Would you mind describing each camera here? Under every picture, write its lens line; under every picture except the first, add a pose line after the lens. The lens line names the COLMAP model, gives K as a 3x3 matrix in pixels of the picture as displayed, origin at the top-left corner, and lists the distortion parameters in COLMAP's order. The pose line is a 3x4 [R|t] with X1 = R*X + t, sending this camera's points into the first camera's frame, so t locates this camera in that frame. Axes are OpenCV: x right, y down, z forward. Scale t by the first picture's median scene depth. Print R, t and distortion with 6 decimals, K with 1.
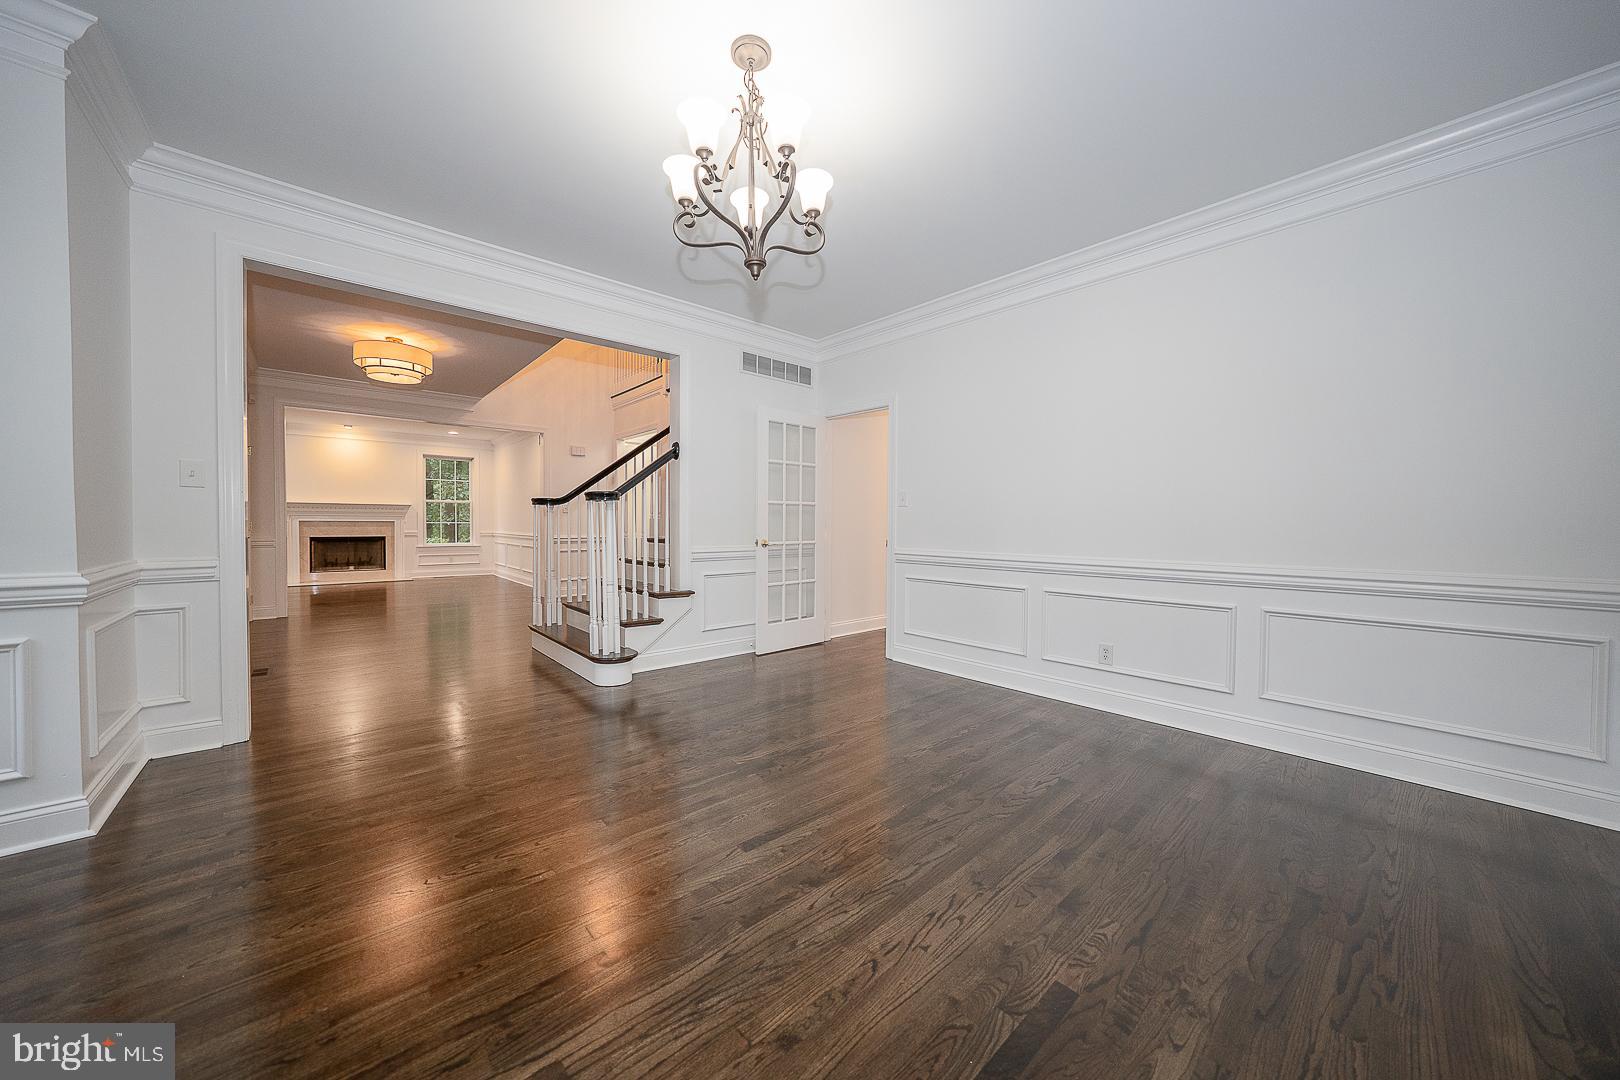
lens RADIAL K [[558.5, 0, 813.1], [0, 558.5, 536.5], [0, 0, 1]] dist [-0.028660, 0.006785]
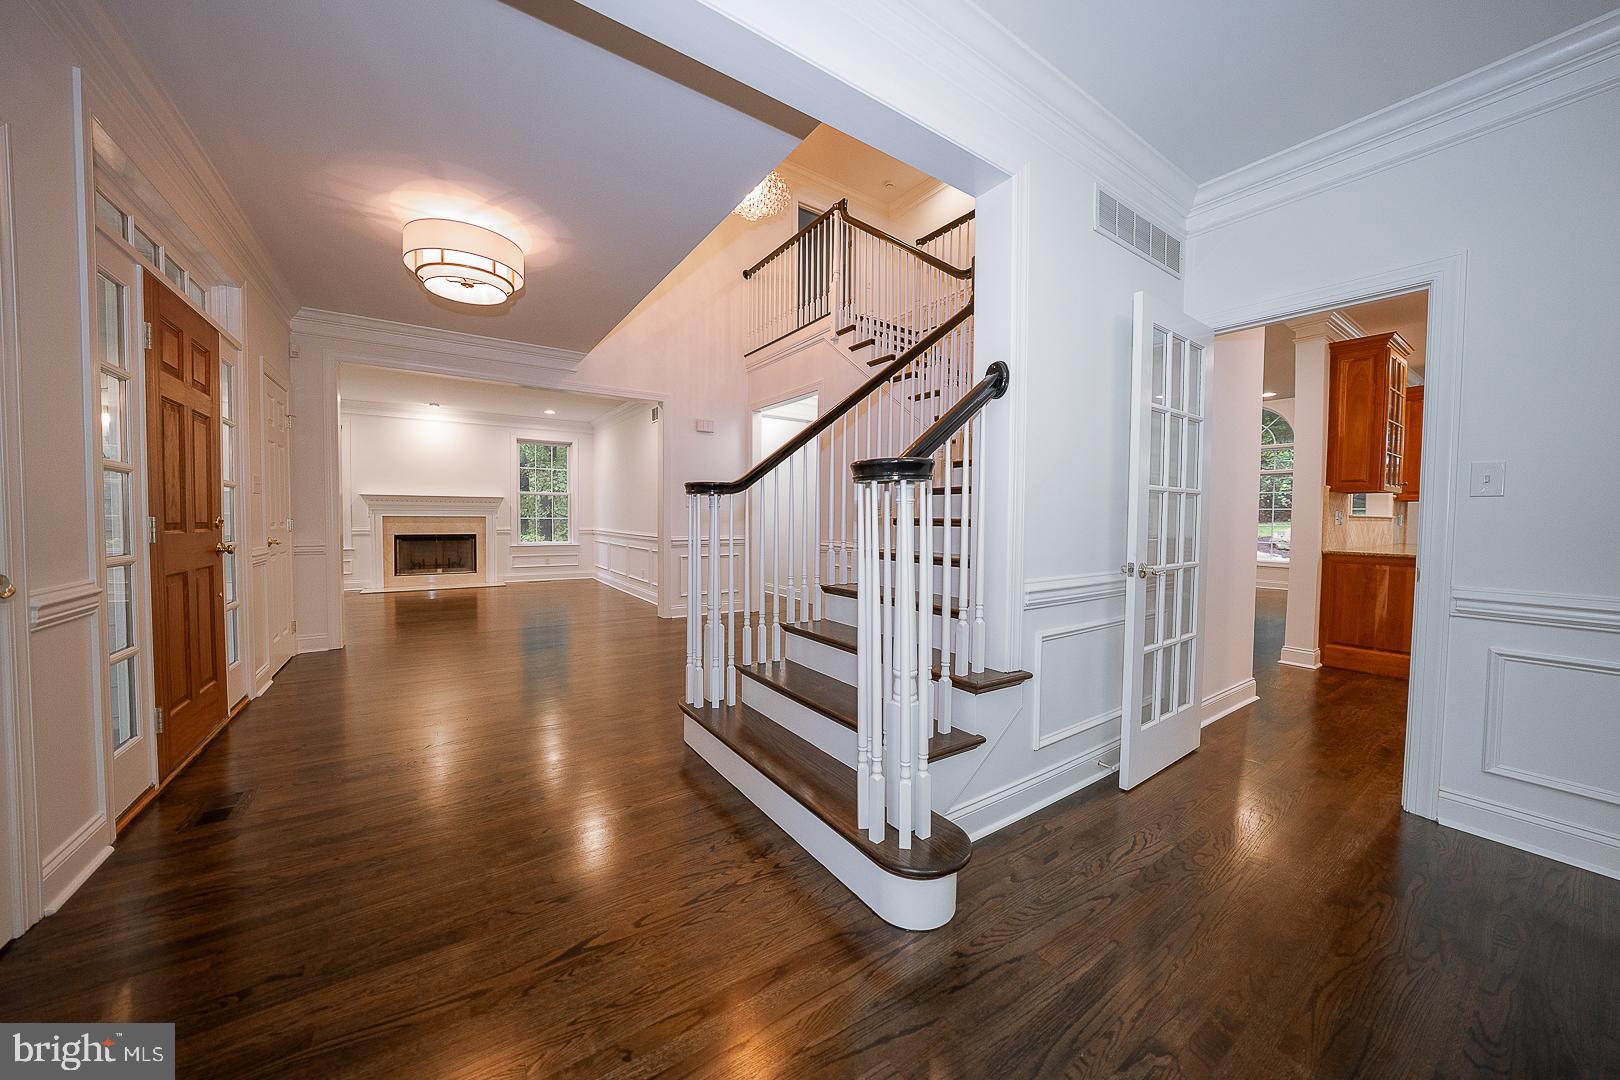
lens RADIAL K [[558.5, 0, 813.1], [0, 558.5, 536.5], [0, 0, 1]] dist [-0.028660, 0.006785]
pose [[0.991510, 0.006835, -0.129849, -0.145852], [-0.005250, 0.999907, 0.012548, -0.010326], [0.129922, -0.011760, 0.991454, 0.215997]]
